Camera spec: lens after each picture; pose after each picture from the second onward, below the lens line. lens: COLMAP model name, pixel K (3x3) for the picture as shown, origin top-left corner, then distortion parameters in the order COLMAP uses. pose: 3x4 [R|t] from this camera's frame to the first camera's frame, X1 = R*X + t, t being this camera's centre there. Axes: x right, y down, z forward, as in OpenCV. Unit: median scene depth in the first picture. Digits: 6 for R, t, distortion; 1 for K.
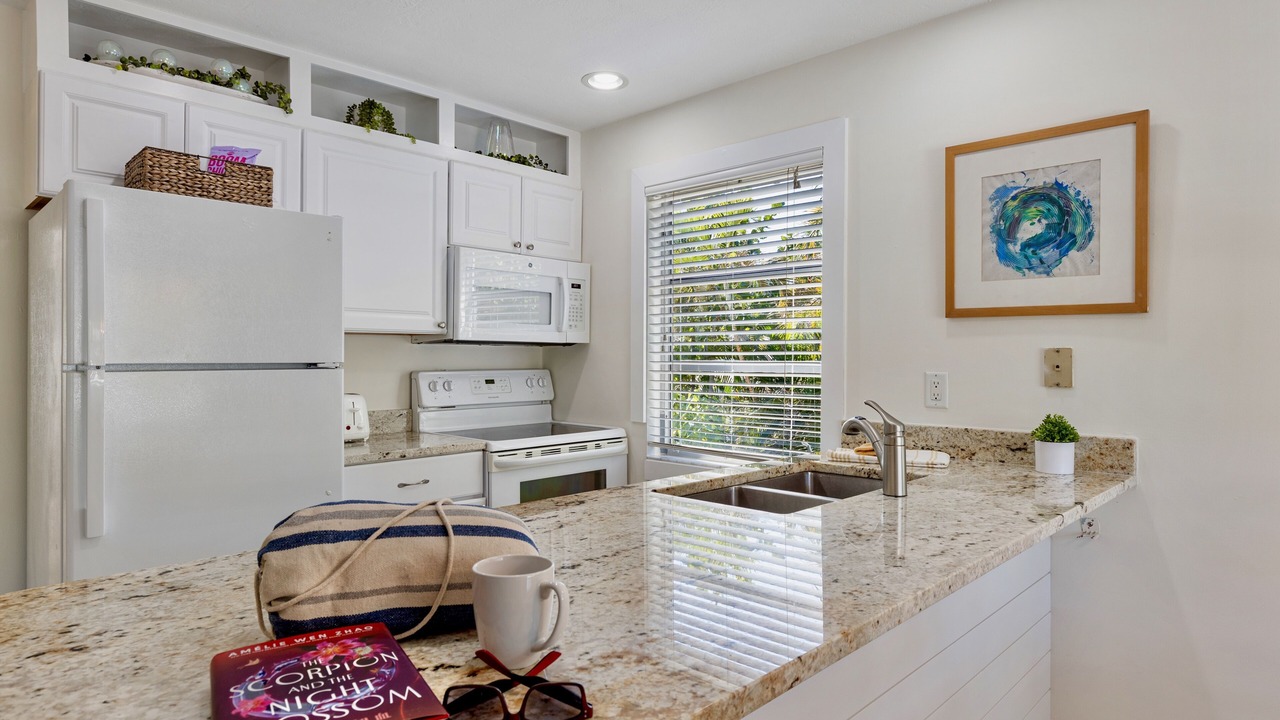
lens RADIAL K [[730.0, 0, 644.9], [0, 730.0, 356.7], [0, 0, 1]] dist [-0.004804, -0.001348]
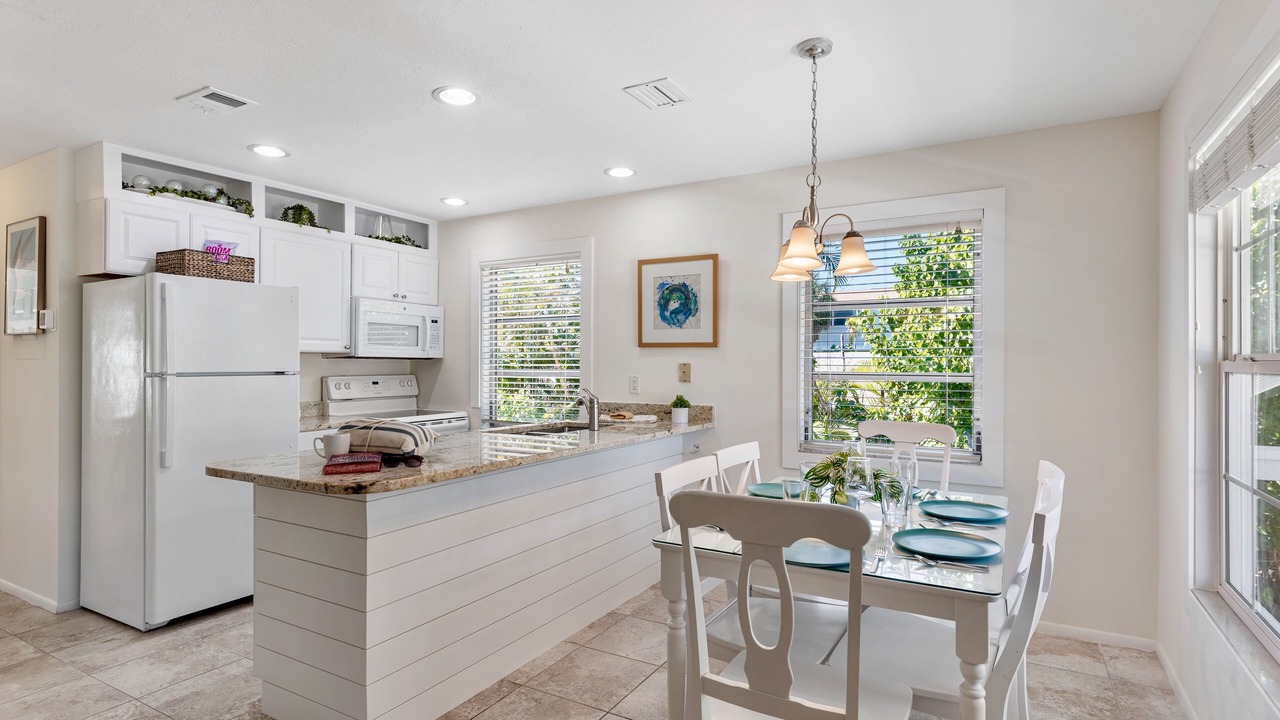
lens RADIAL K [[650.3, 0, 645.2], [0, 650.3, 364.4], [0, 0, 1]] dist [0.004539, -0.001649]
pose [[0.970507, -0.000350, 0.241073, 0.011894], [0.000188, 1.000000, 0.000697, -0.008942], [-0.241073, -0.000631, 0.970507, -0.682286]]
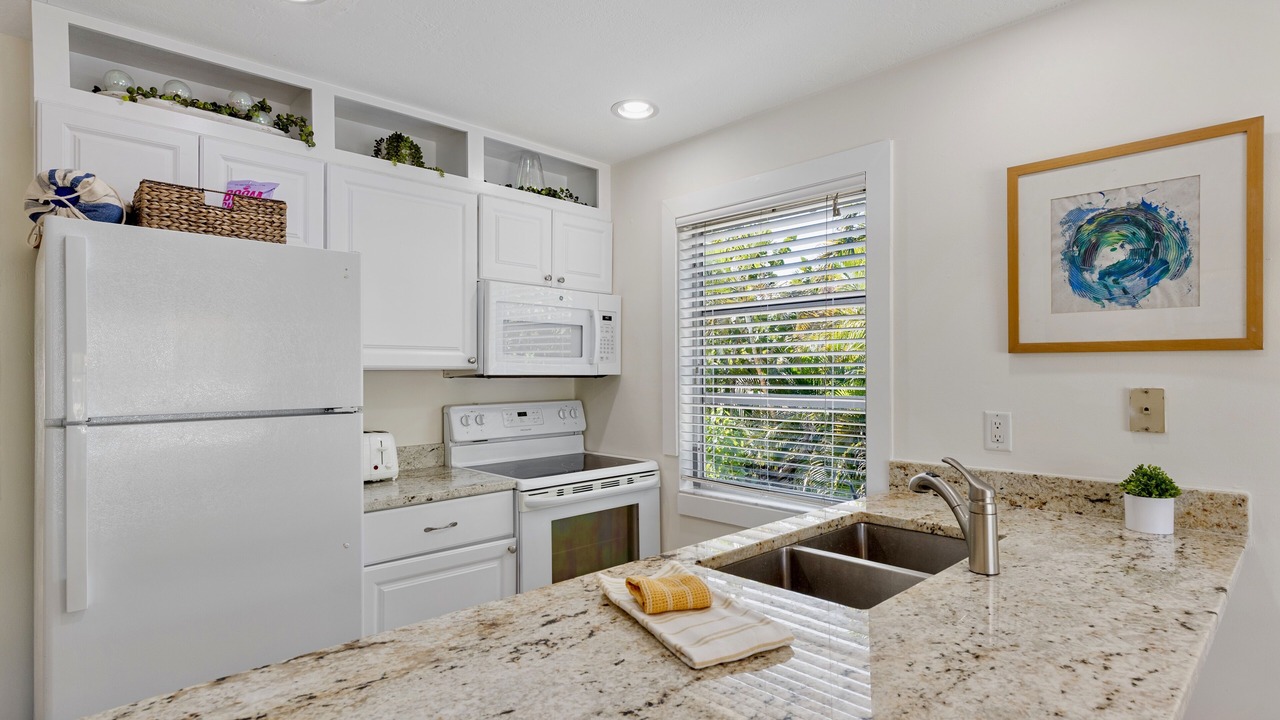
lens RADIAL K [[650.3, 0, 647.1], [0, 650.3, 369.5], [0, 0, 1]] dist [0.004539, -0.001649]
pose [[0.999427, -0.007704, -0.032945, -0.015676], [0.007547, 0.999960, -0.004902, -0.031832], [0.032981, 0.004650, 0.999445, 0.163660]]
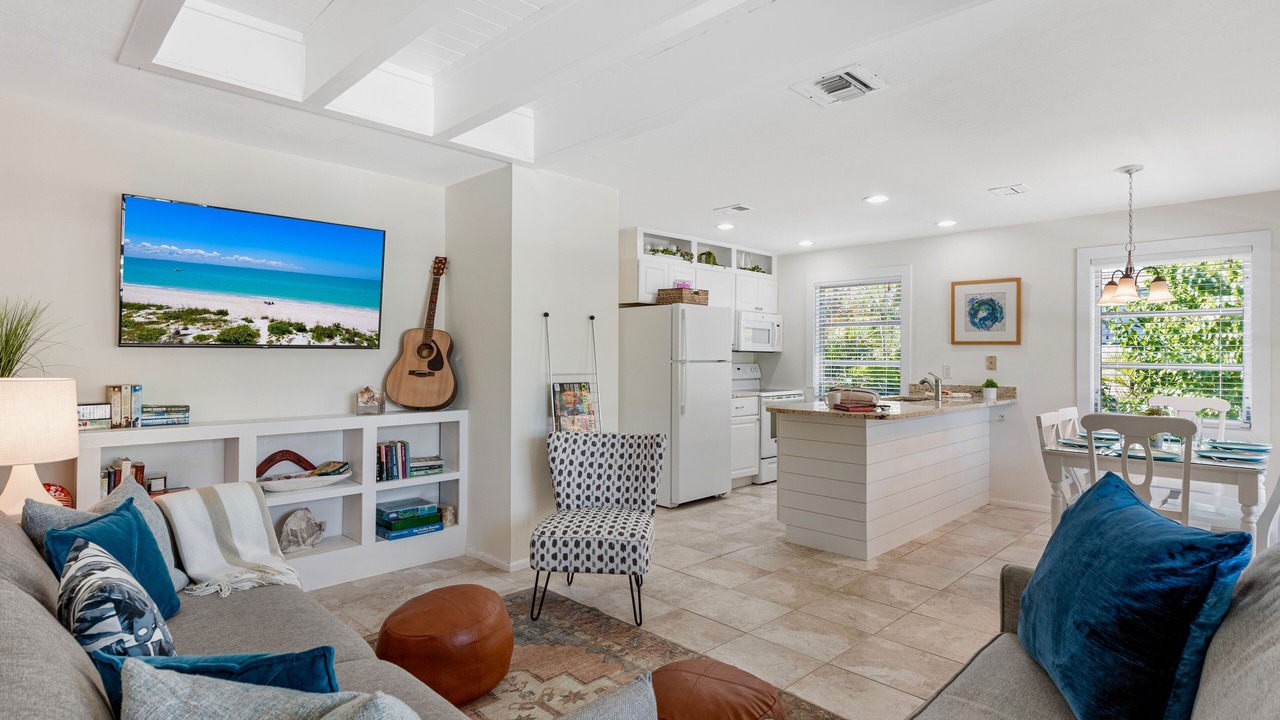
lens RADIAL K [[650.3, 0, 643.4], [0, 650.3, 350.3], [0, 0, 1]] dist [0.004539, -0.001649]
pose [[0.999747, 0.004244, -0.022094, -0.674289], [-0.004455, 0.999945, -0.009488, -0.003394], [0.022053, 0.009584, 0.999711, -1.435995]]
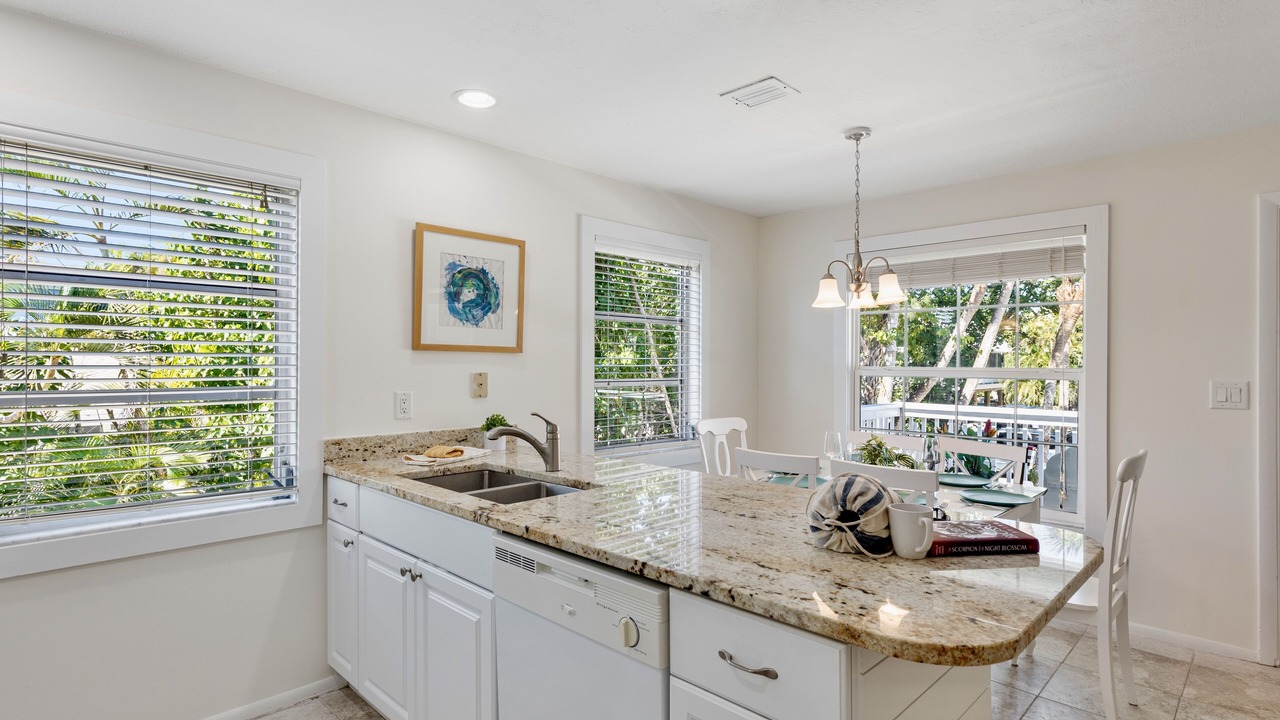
lens RADIAL K [[650.3, 0, 644.8], [0, 650.3, 363.3], [0, 0, 1]] dist [0.004539, -0.001649]
pose [[0.010969, -0.002507, 0.999937, -0.757493], [-0.002778, 0.999993, 0.002538, -0.033076], [-0.999936, -0.002806, 0.010962, 0.561662]]
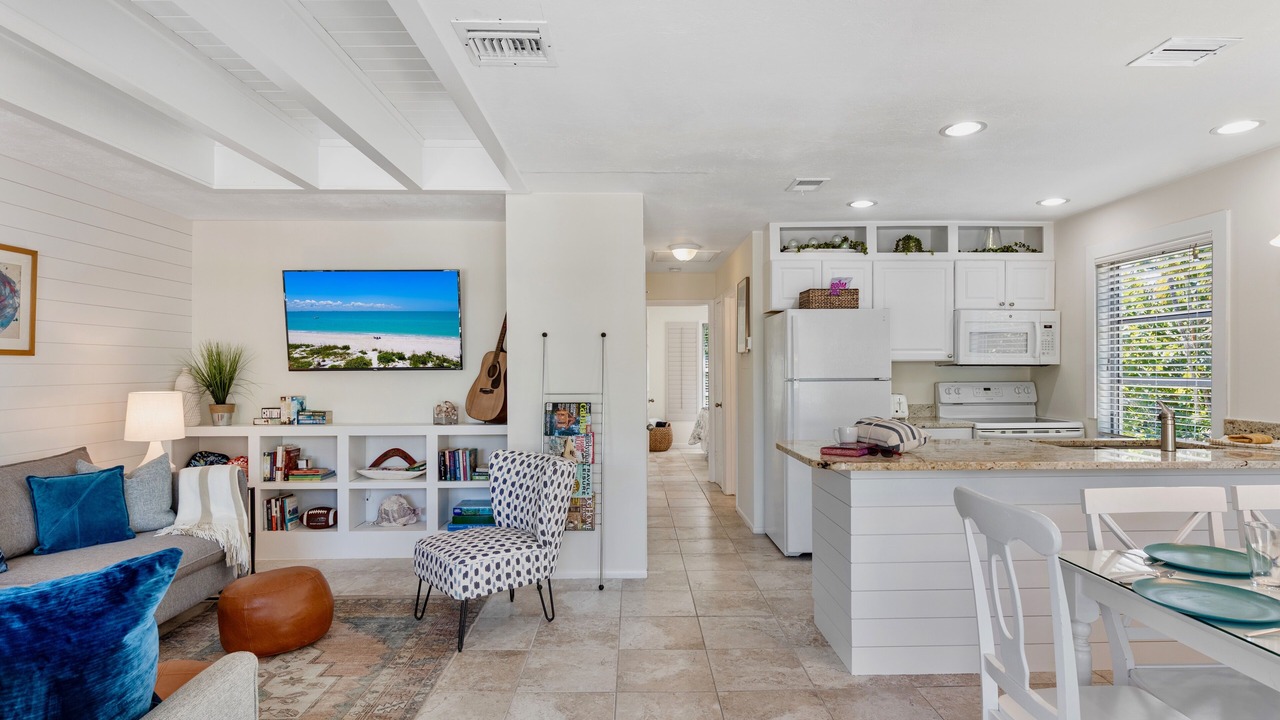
lens RADIAL K [[650.3, 0, 641.5], [0, 650.3, 375.1], [0, 0, 1]] dist [0.004539, -0.001649]
pose [[0.700052, 0.000781, -0.714091, 0.412500], [0.006968, 0.999944, 0.007924, -0.019204], [0.714058, -0.010523, 0.700008, -0.805225]]
